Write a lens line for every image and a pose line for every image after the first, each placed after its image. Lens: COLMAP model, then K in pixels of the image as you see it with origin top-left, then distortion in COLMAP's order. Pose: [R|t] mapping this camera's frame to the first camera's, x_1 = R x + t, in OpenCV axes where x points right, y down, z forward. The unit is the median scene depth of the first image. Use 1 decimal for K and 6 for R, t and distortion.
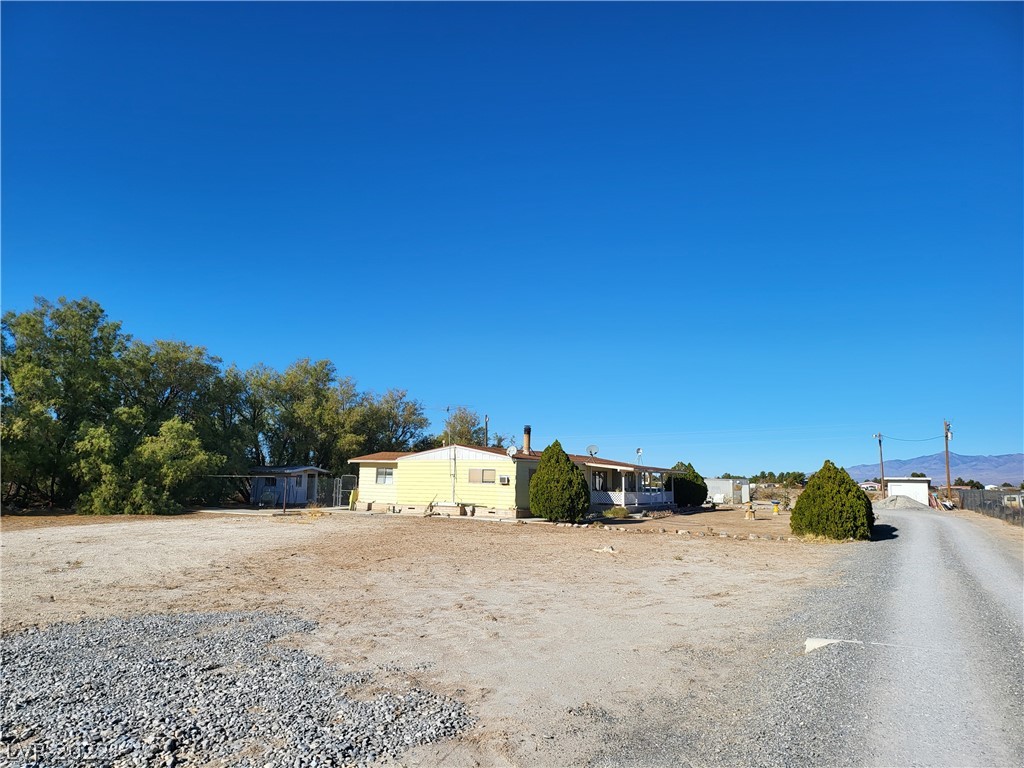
lens RADIAL K [[701.0, 0, 507.6], [0, 701.0, 388.3], [0, 0, 1]] dist [0.003657, -0.003839]
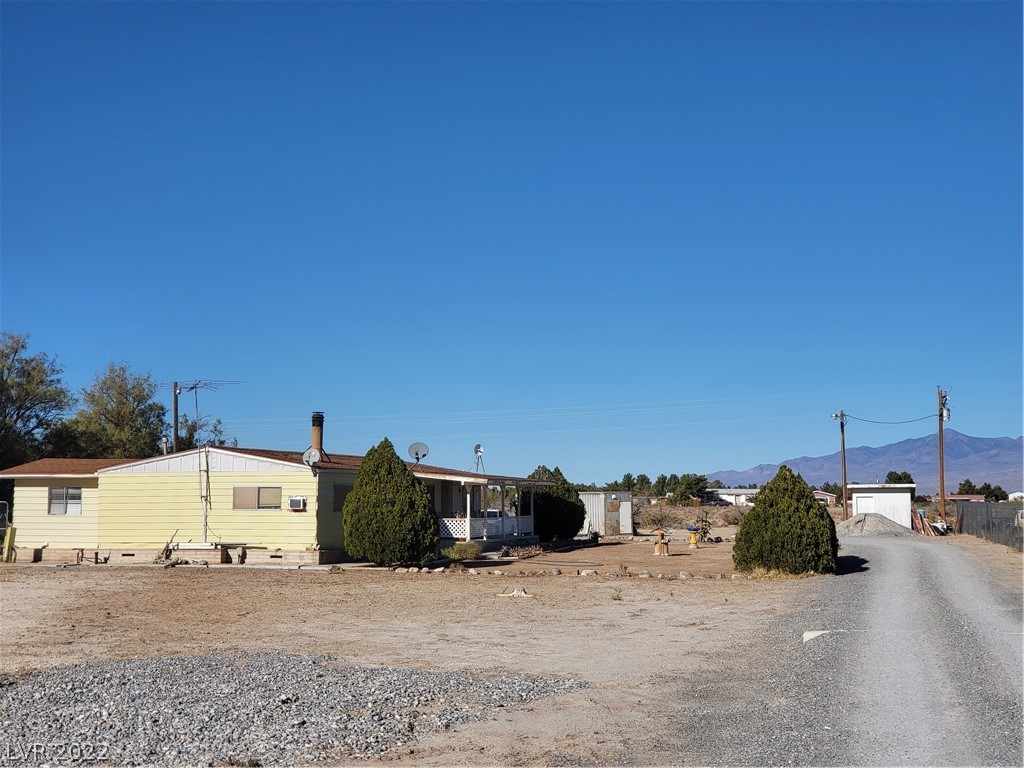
lens RADIAL K [[1564.9, 0, 512.0], [0, 1564.9, 384.0], [0, 0, 1]] dist [0.045796, -0.057968]
pose [[0.959728, -0.001427, 0.280926, -0.200232], [-0.014852, 0.998331, 0.055809, -0.051001], [-0.280536, -0.057733, 0.958106, -0.348258]]
